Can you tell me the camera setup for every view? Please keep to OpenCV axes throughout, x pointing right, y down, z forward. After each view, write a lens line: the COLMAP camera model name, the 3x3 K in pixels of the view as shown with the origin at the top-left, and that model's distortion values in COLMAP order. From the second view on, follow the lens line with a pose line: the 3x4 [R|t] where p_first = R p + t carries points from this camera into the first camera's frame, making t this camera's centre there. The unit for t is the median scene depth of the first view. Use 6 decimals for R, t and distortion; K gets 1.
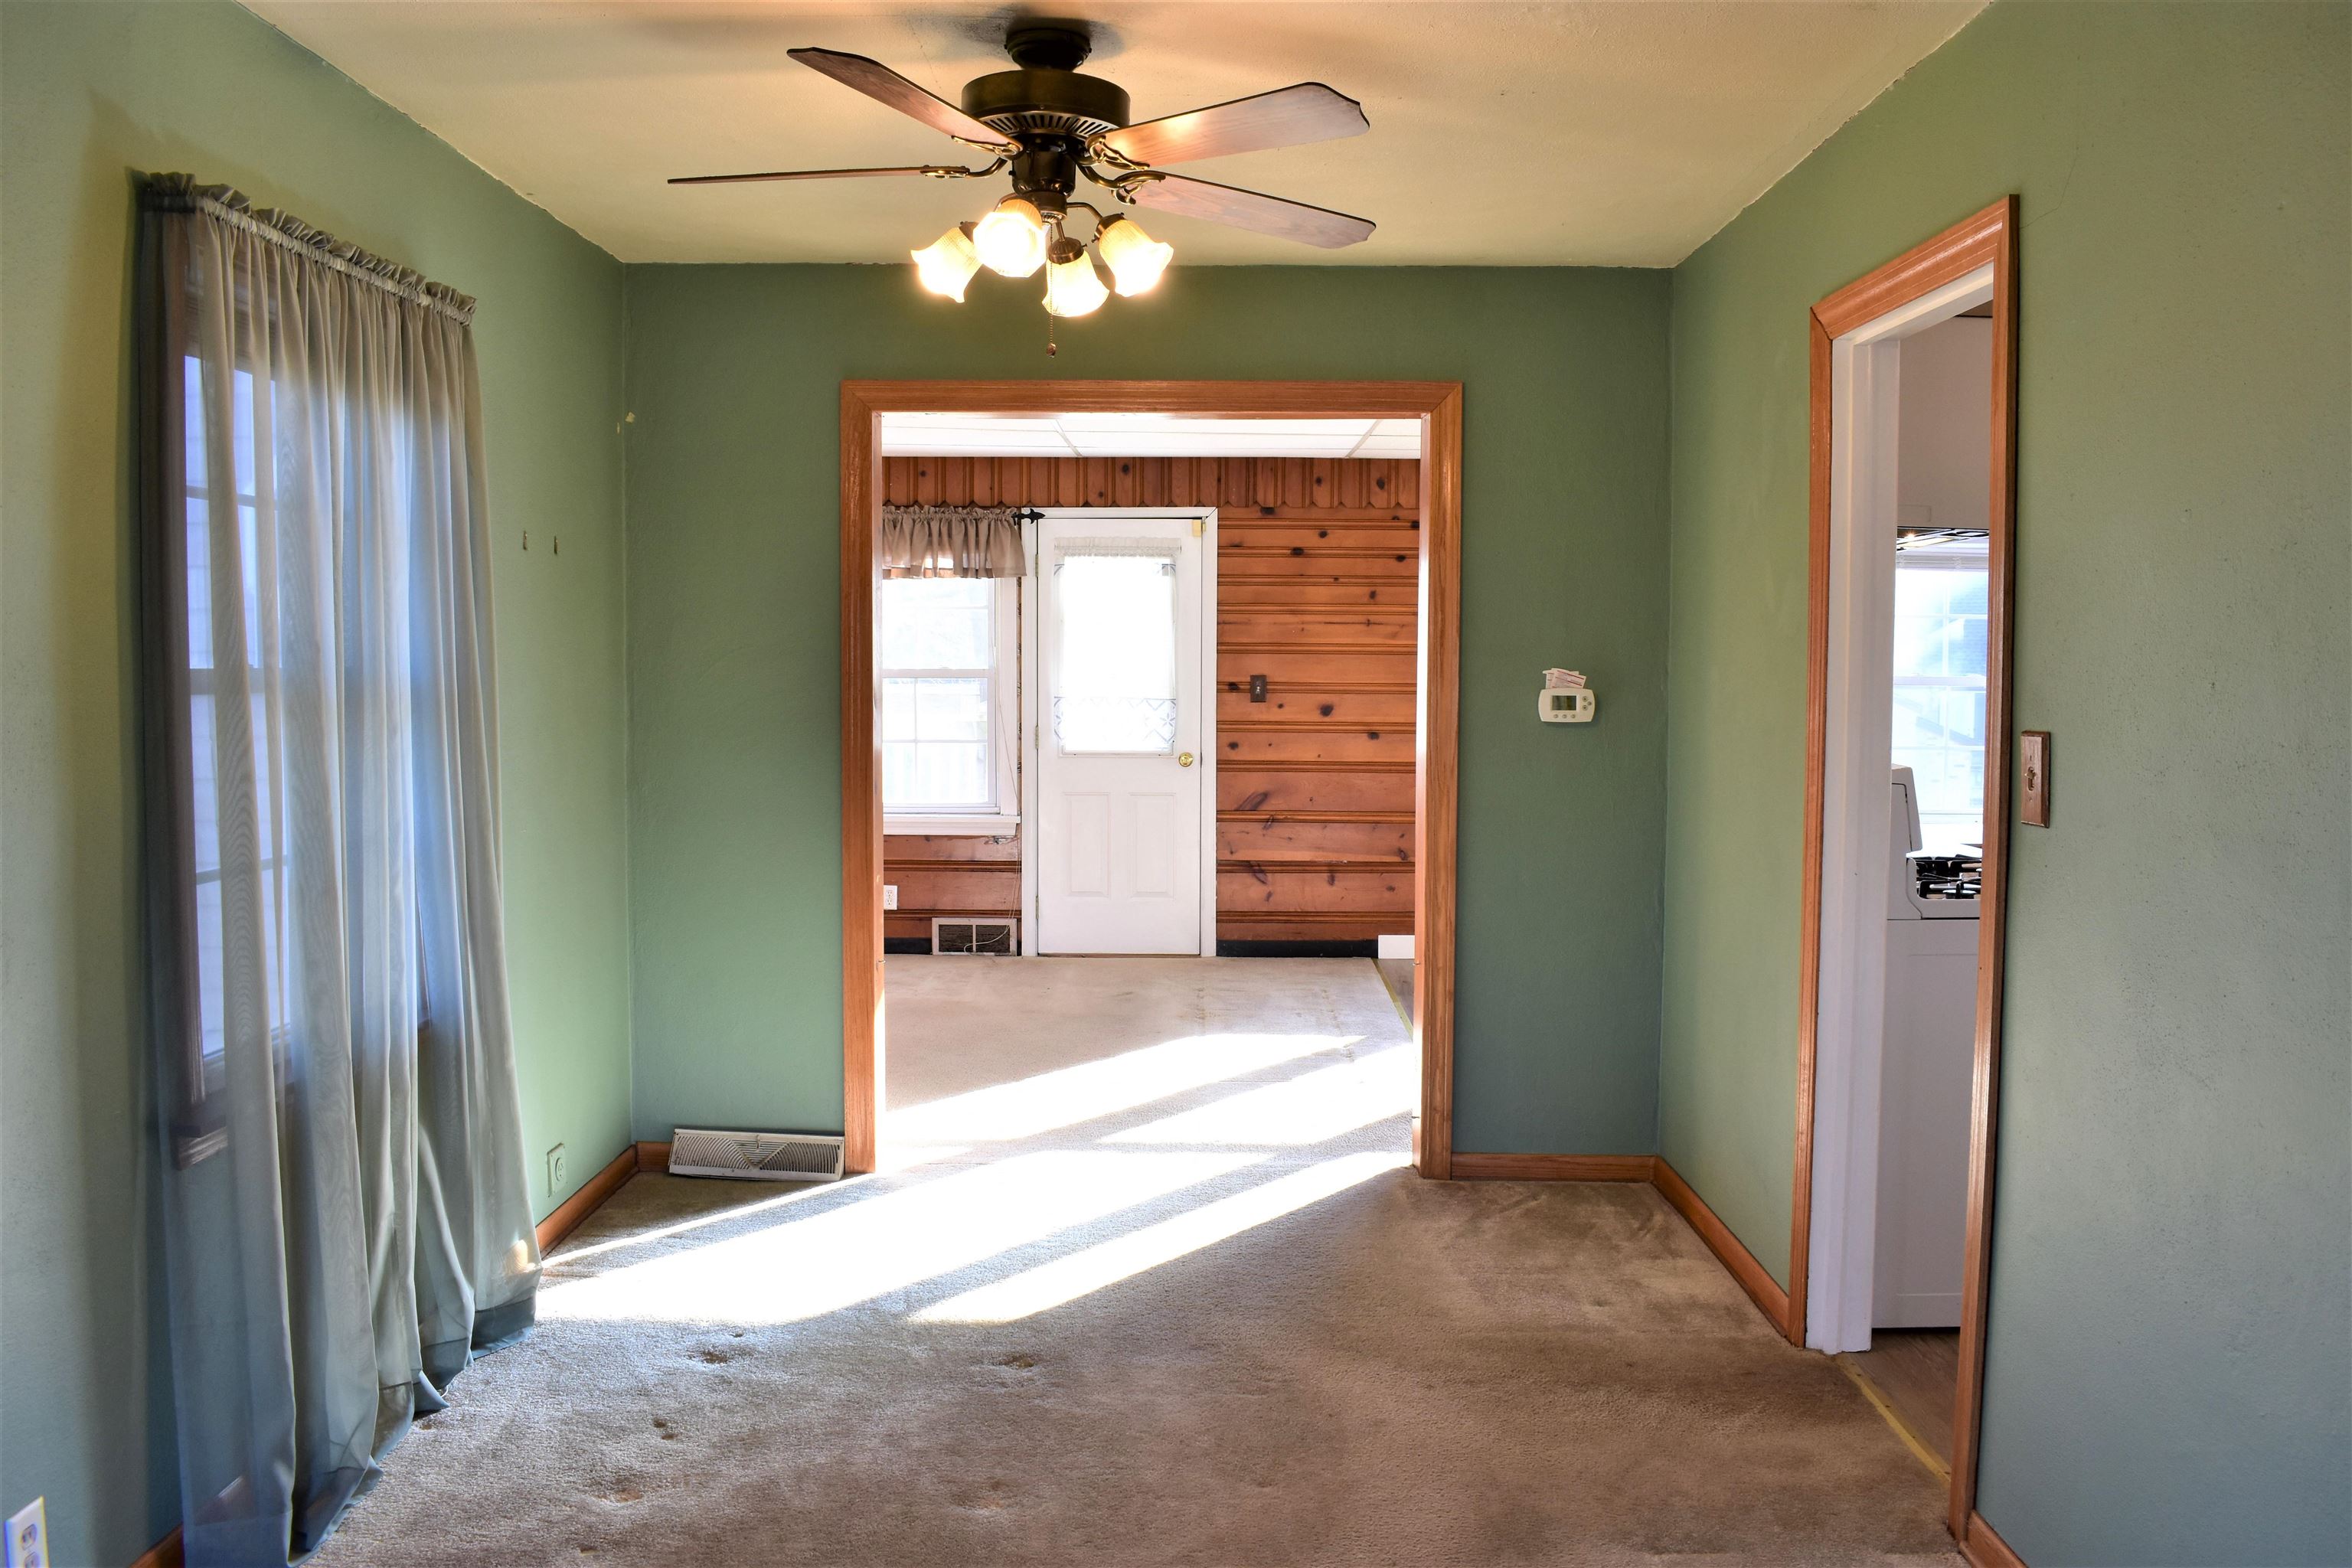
lens RADIAL K [[1856.0, 0, 1181.7], [0, 1856.0, 777.1], [0, 0, 1]] dist [-0.094873, 0.017765]
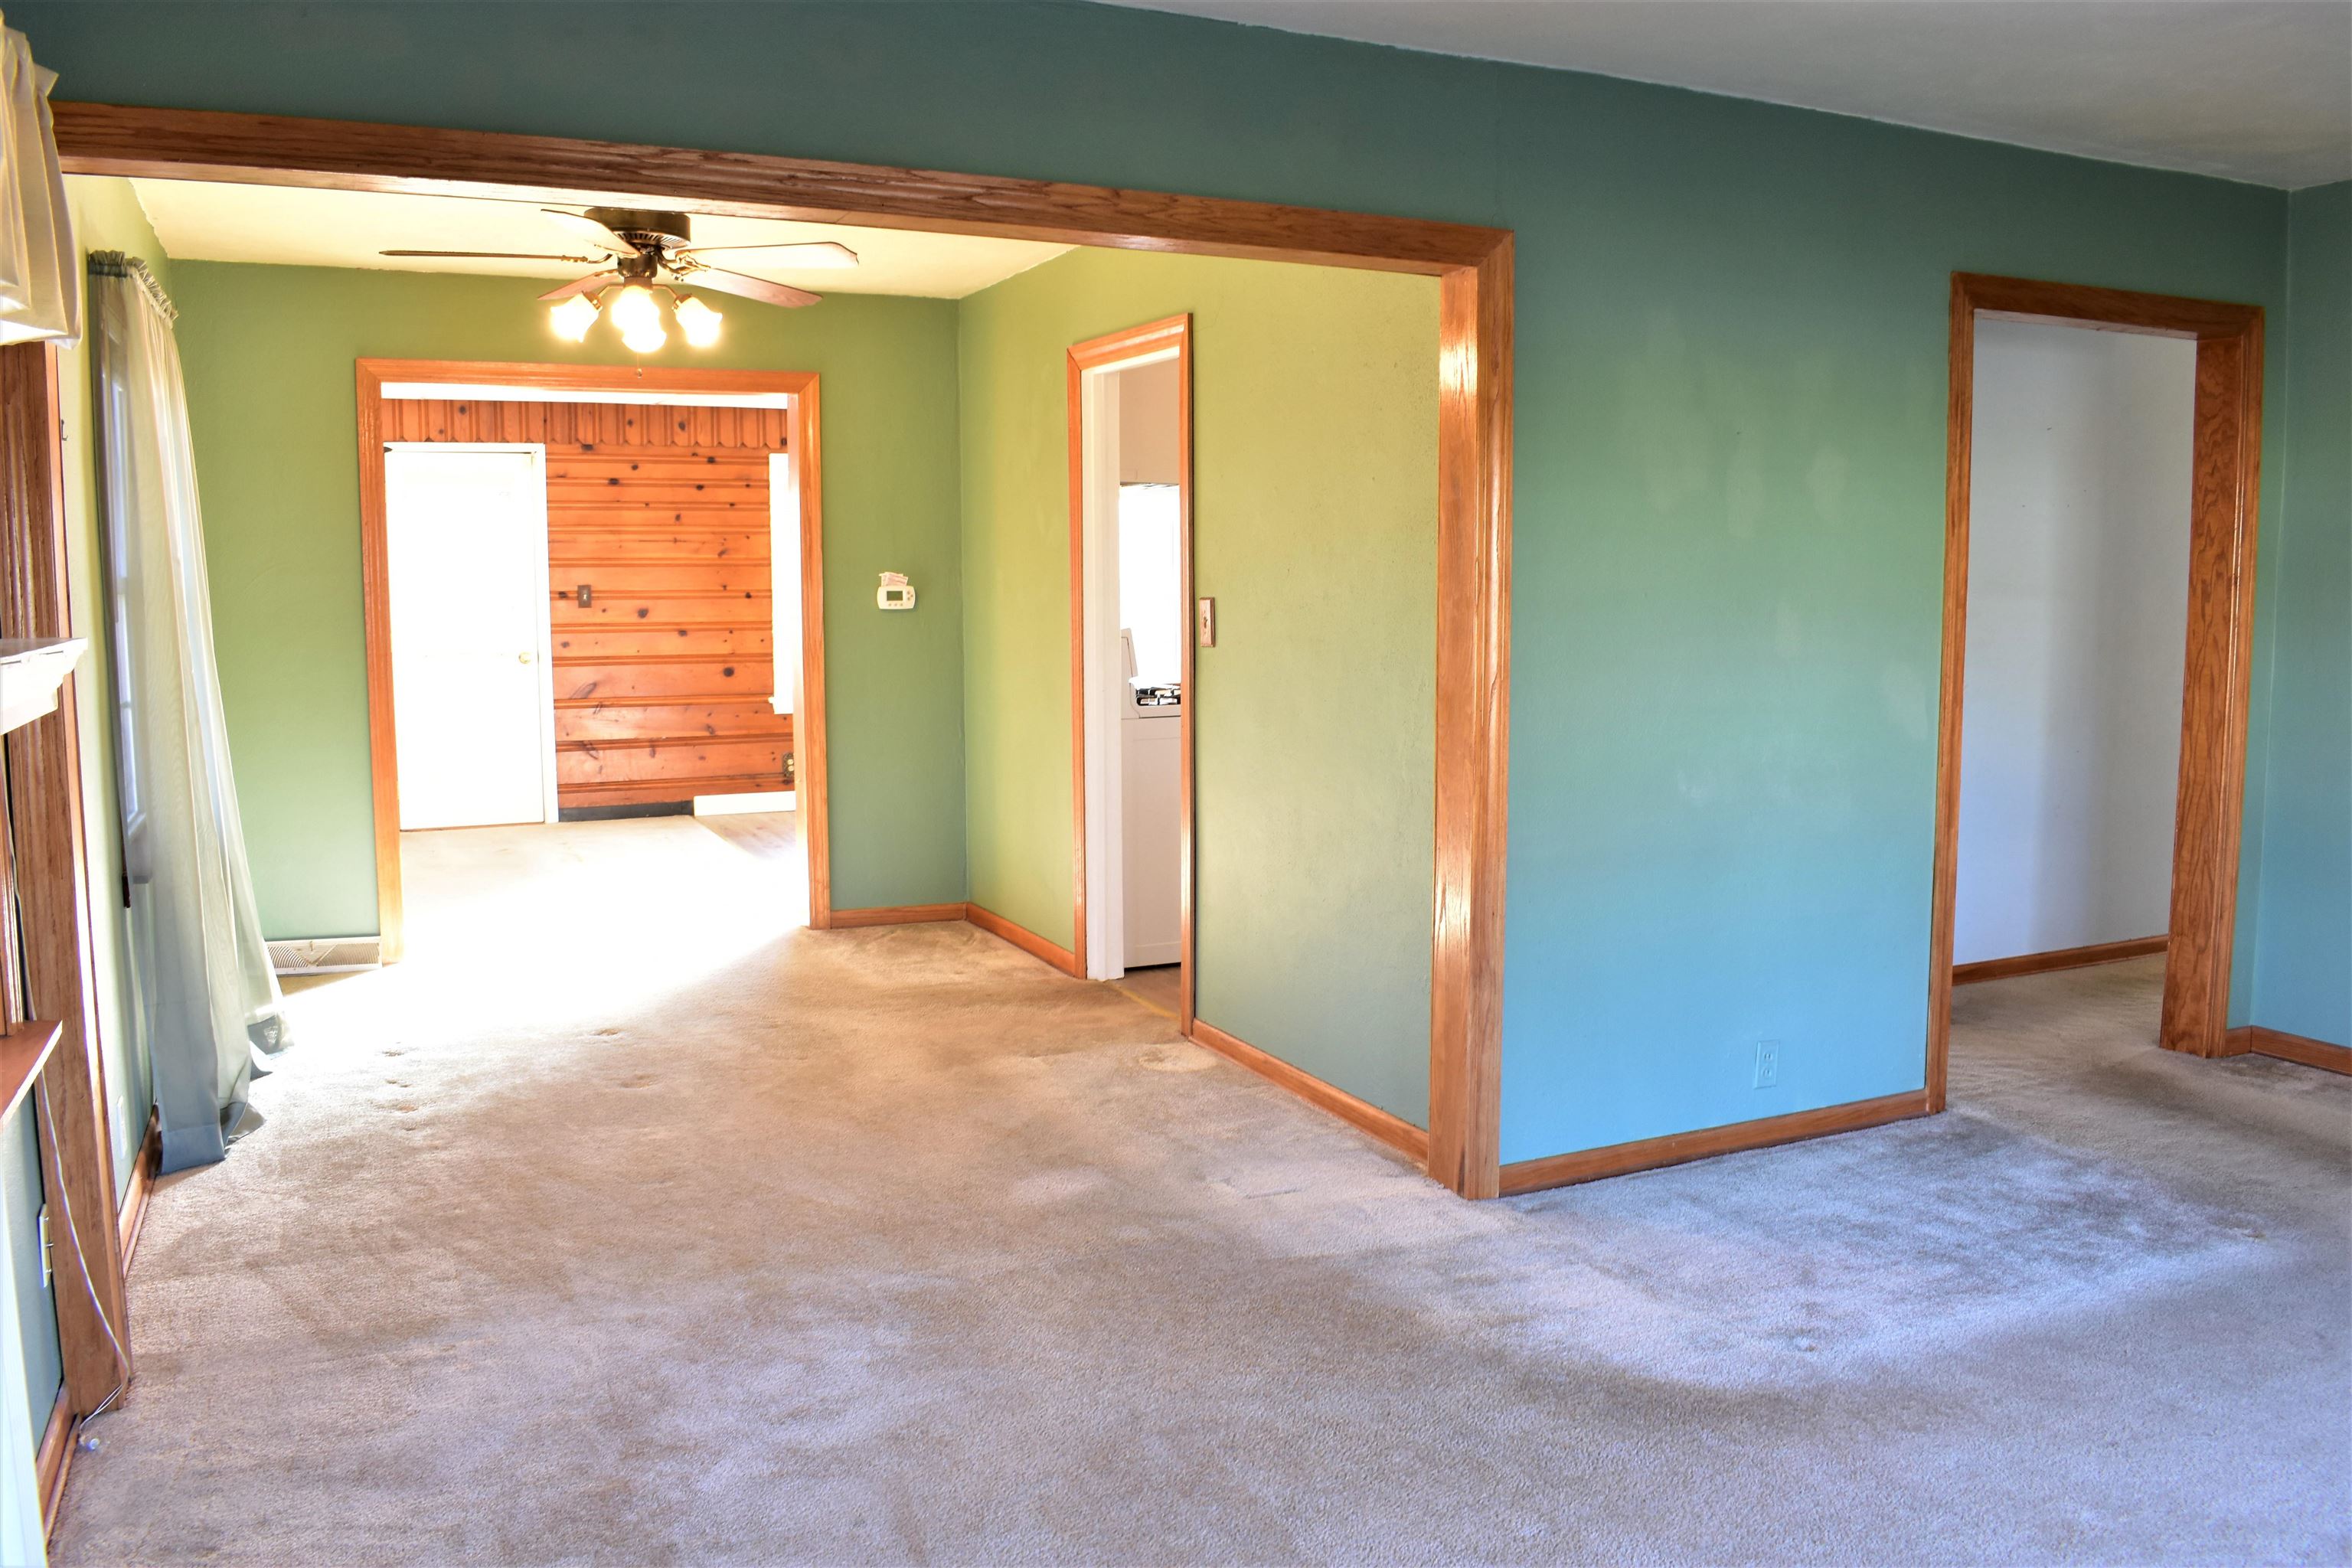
lens RADIAL K [[1856.0, 0, 1181.7], [0, 1856.0, 777.1], [0, 0, 1]] dist [-0.094873, 0.017765]
pose [[0.901169, -0.053926, 0.430100, -0.128462], [0.034055, 0.997972, 0.053772, 0.018293], [-0.432128, -0.033811, 0.901178, -0.239778]]
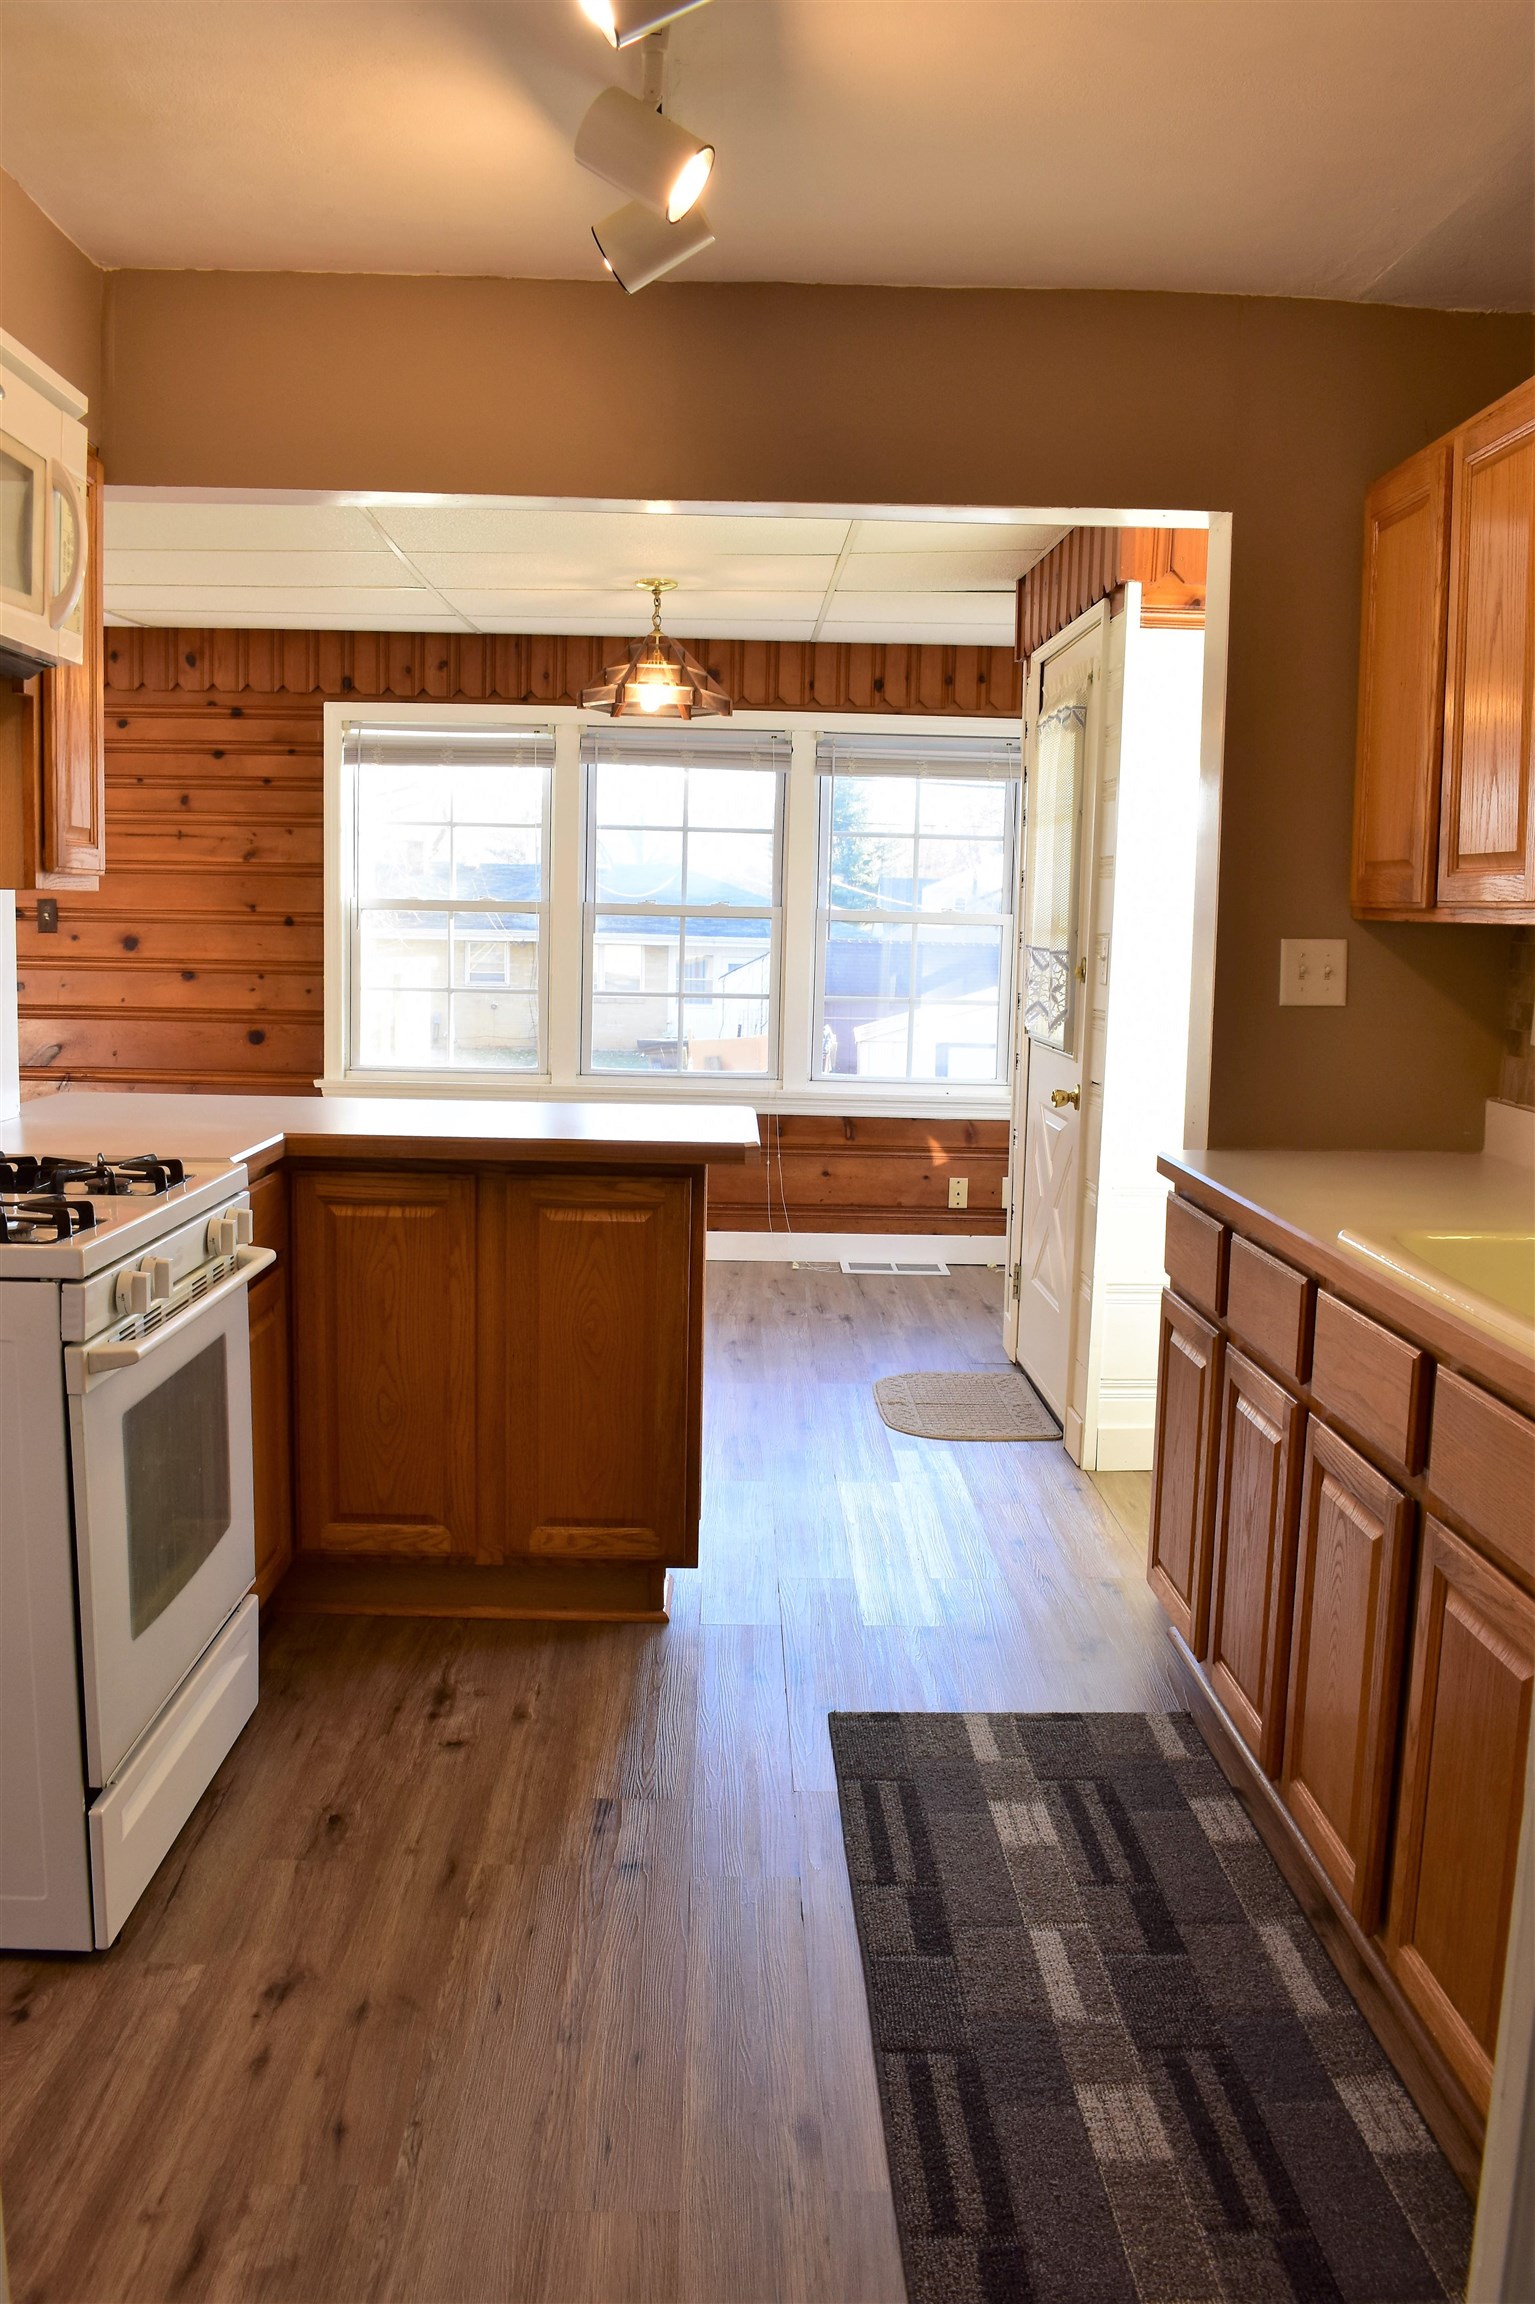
lens RADIAL K [[1818.1, 0, 767.5], [0, 1818.1, 1152.0], [0, 0, 1]] dist [-0.094873, 0.017765]
pose [[0.999286, 0.014709, 0.034801, 0.332371], [-0.016767, 0.998081, 0.059607, 0.003396], [-0.033857, -0.060147, 0.997615, 0.207553]]
